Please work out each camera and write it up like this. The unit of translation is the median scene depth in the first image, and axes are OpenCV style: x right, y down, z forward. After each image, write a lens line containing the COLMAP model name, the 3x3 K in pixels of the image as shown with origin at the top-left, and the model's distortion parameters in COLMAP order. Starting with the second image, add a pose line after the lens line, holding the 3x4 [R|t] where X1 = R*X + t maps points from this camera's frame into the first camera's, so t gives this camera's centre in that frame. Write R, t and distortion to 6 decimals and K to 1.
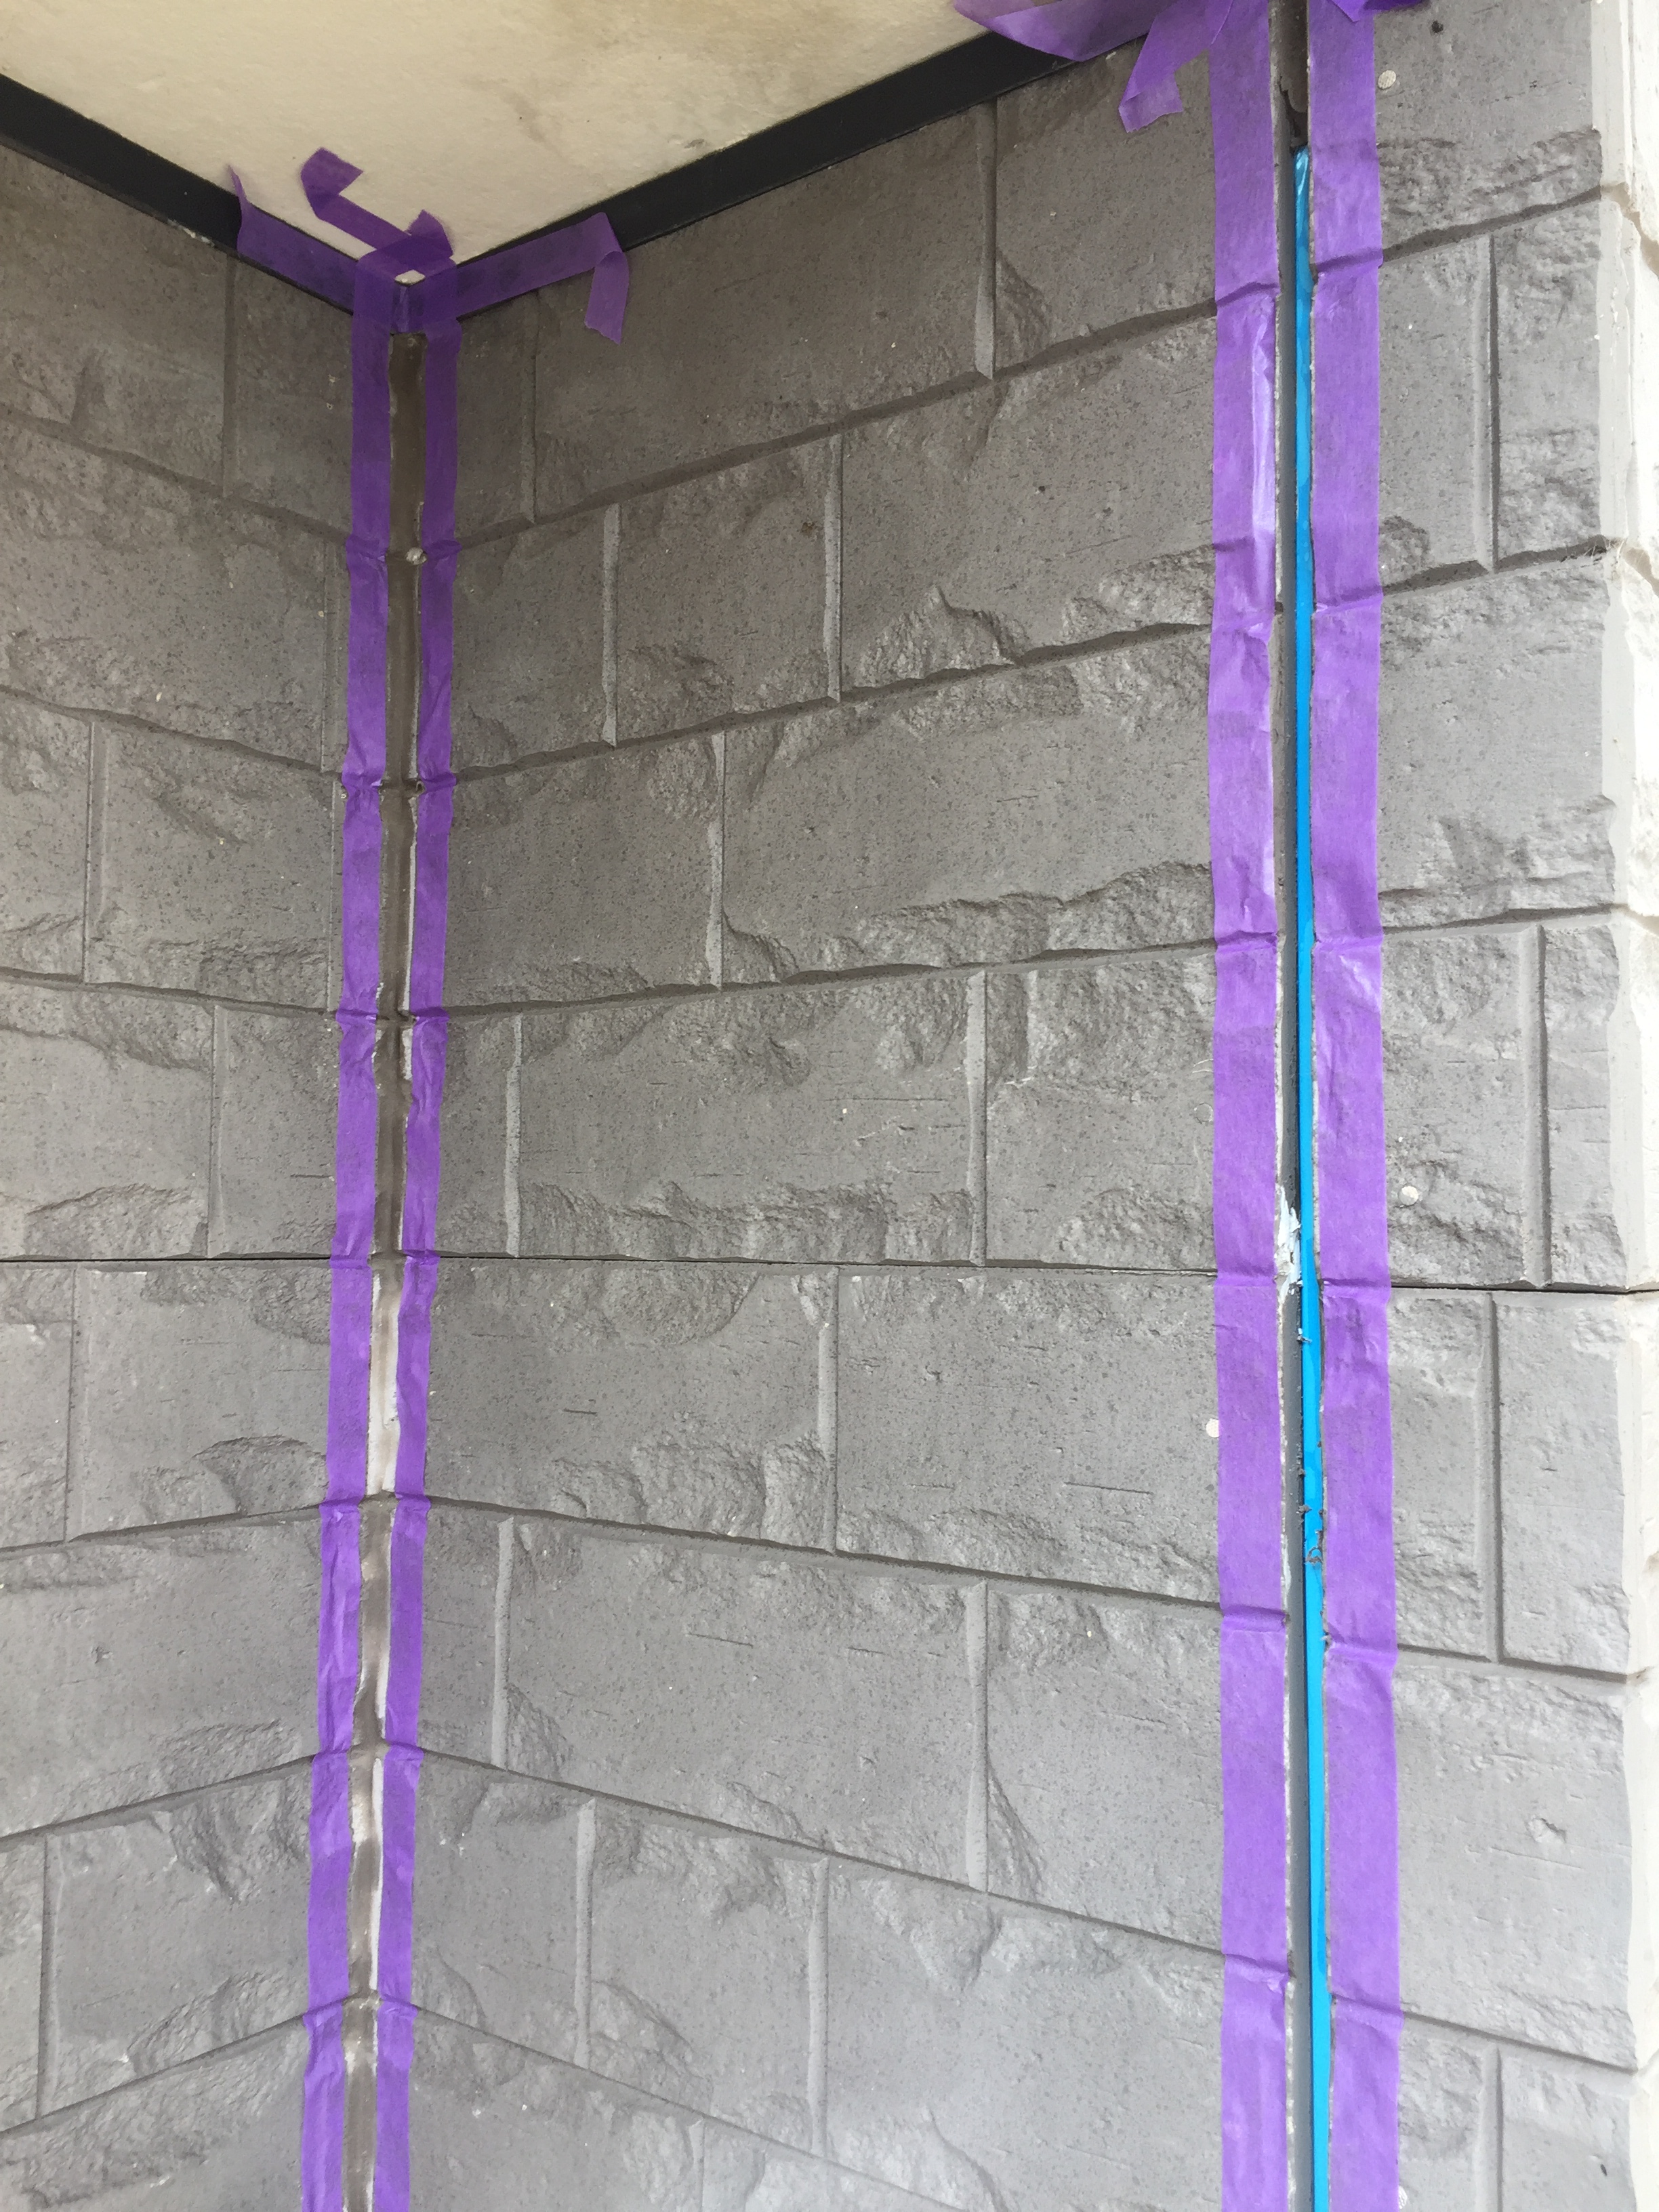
lens RADIAL K [[1878.1, 0, 829.5], [0, 1878.1, 1106.0], [0, 0, 1]] dist [0.096835, -0.145005]
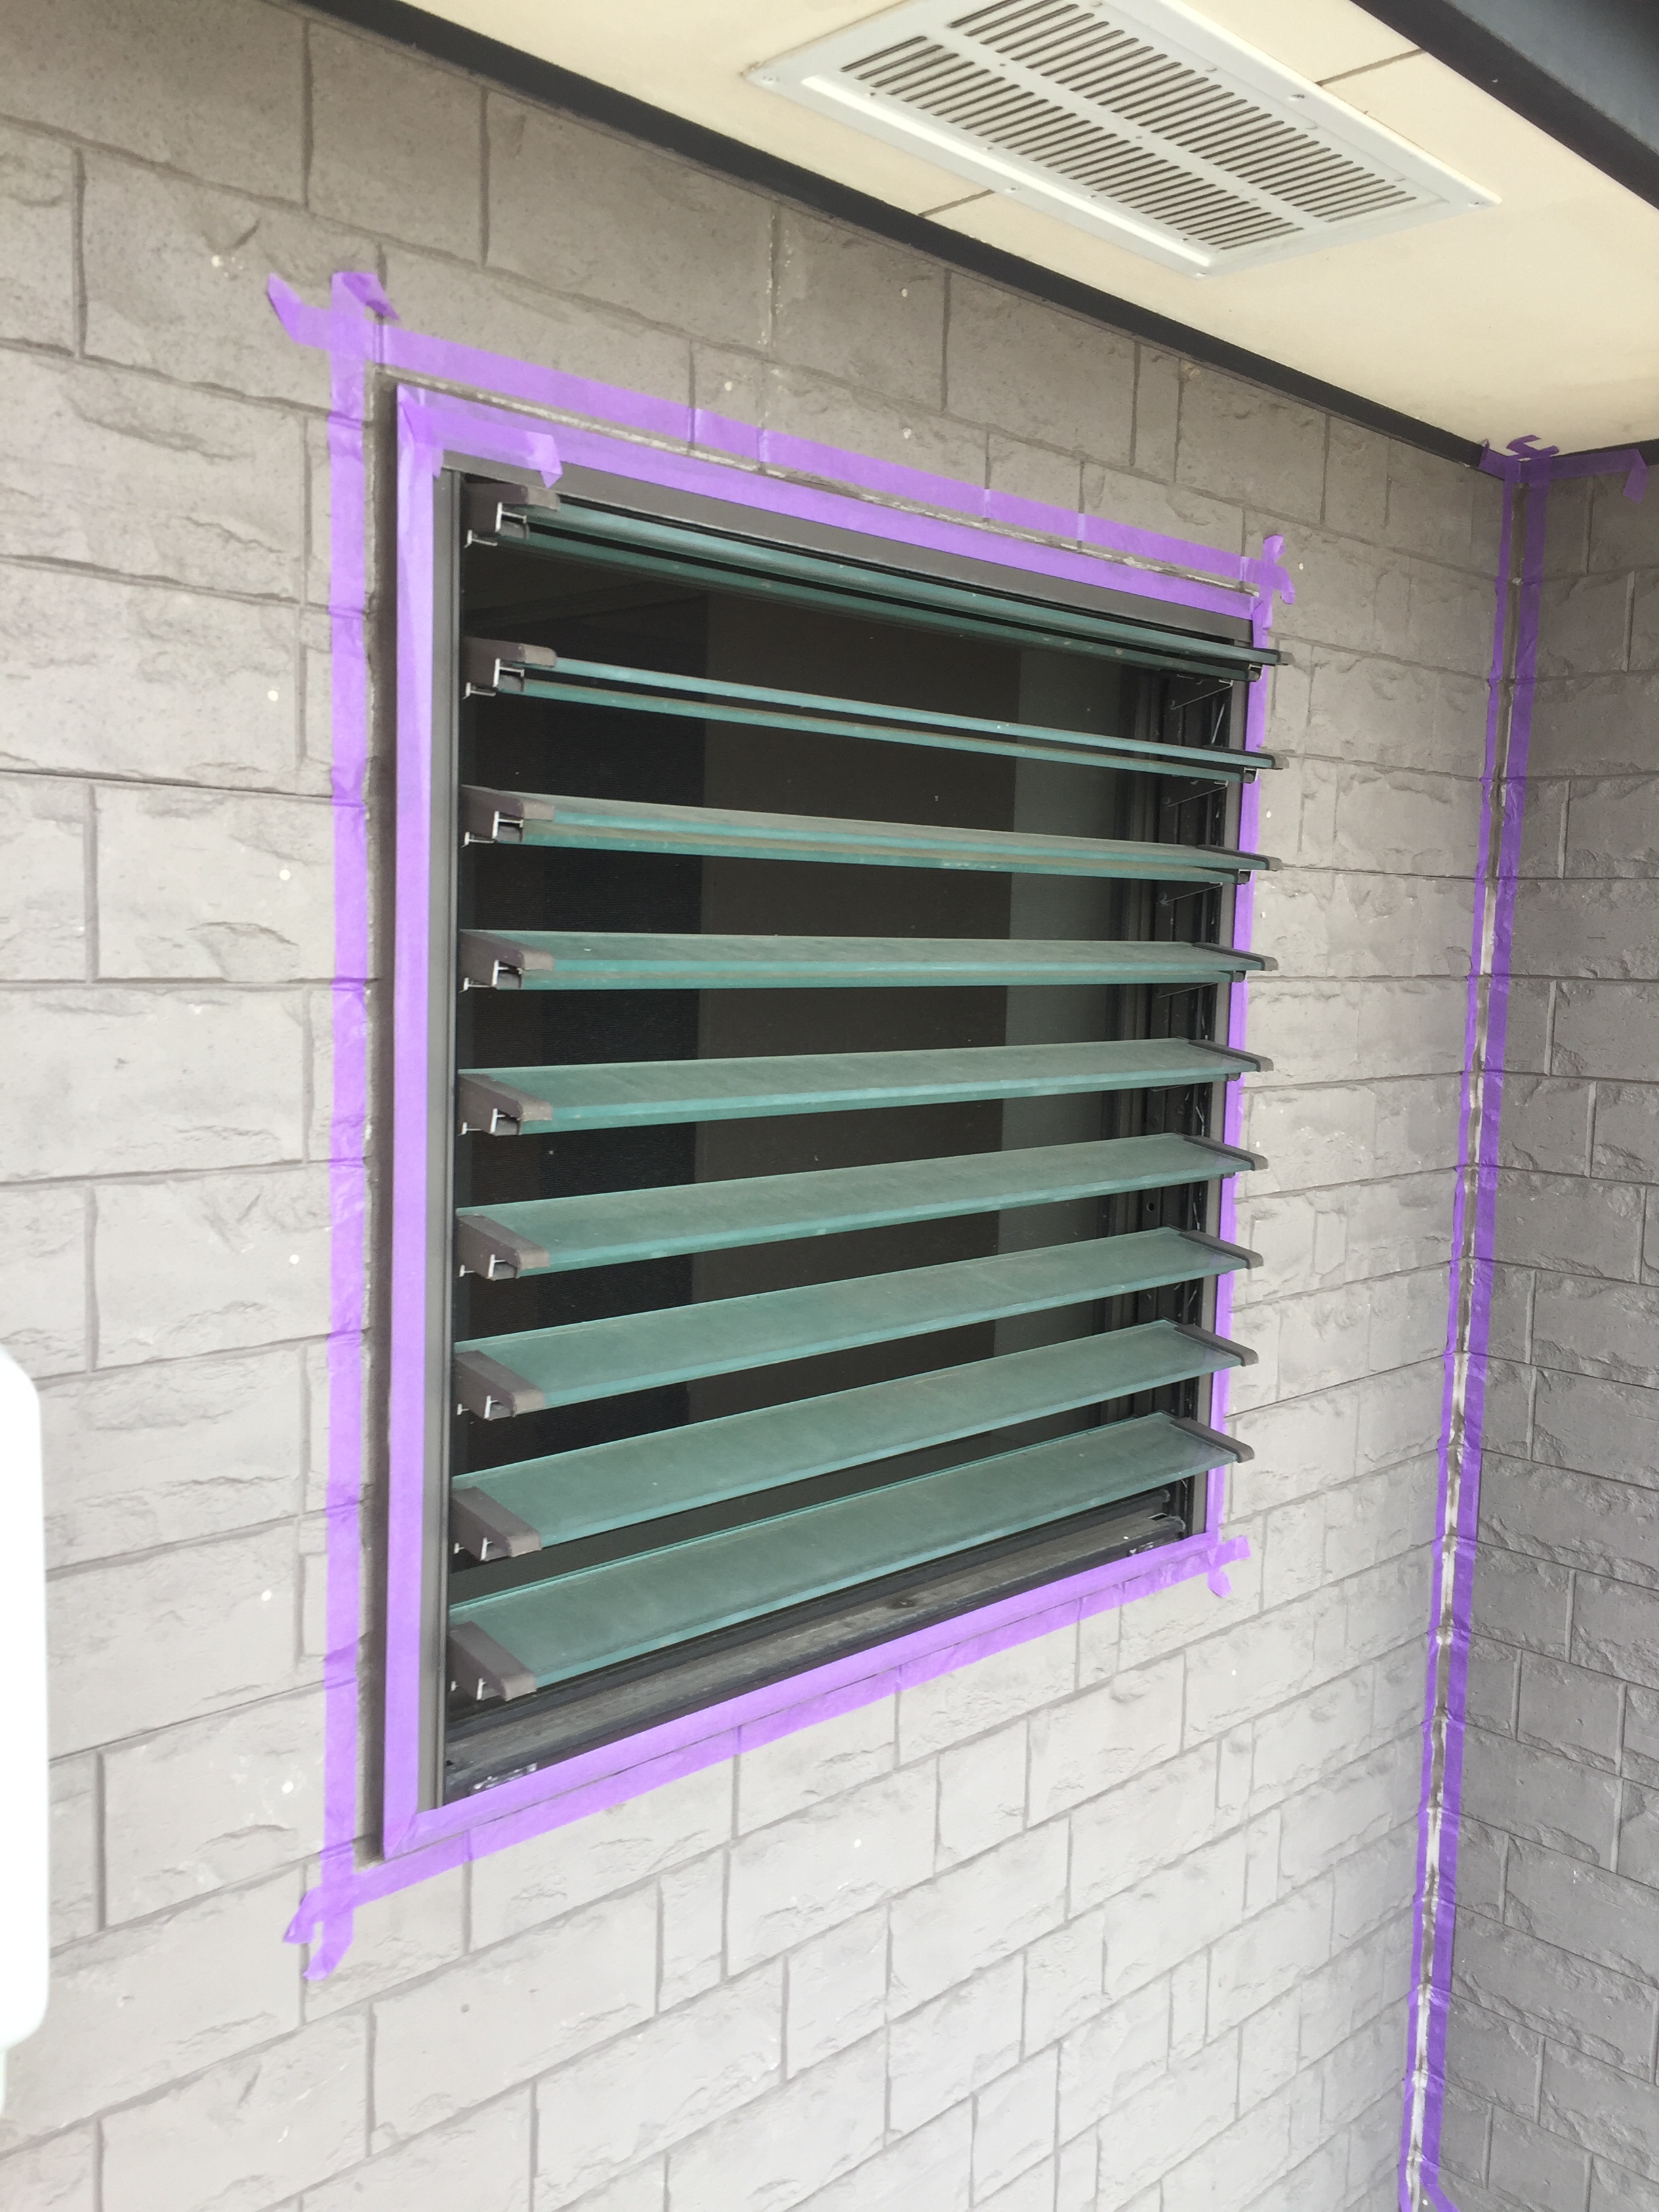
lens RADIAL K [[1878.1, 0, 829.5], [0, 1878.1, 1106.0], [0, 0, 1]] dist [0.096835, -0.145005]
pose [[0.987538, 0.032767, -0.153935, -0.726030], [-0.007270, 0.986539, 0.163362, -0.027602], [0.157216, -0.160207, 0.974483, -1.664880]]
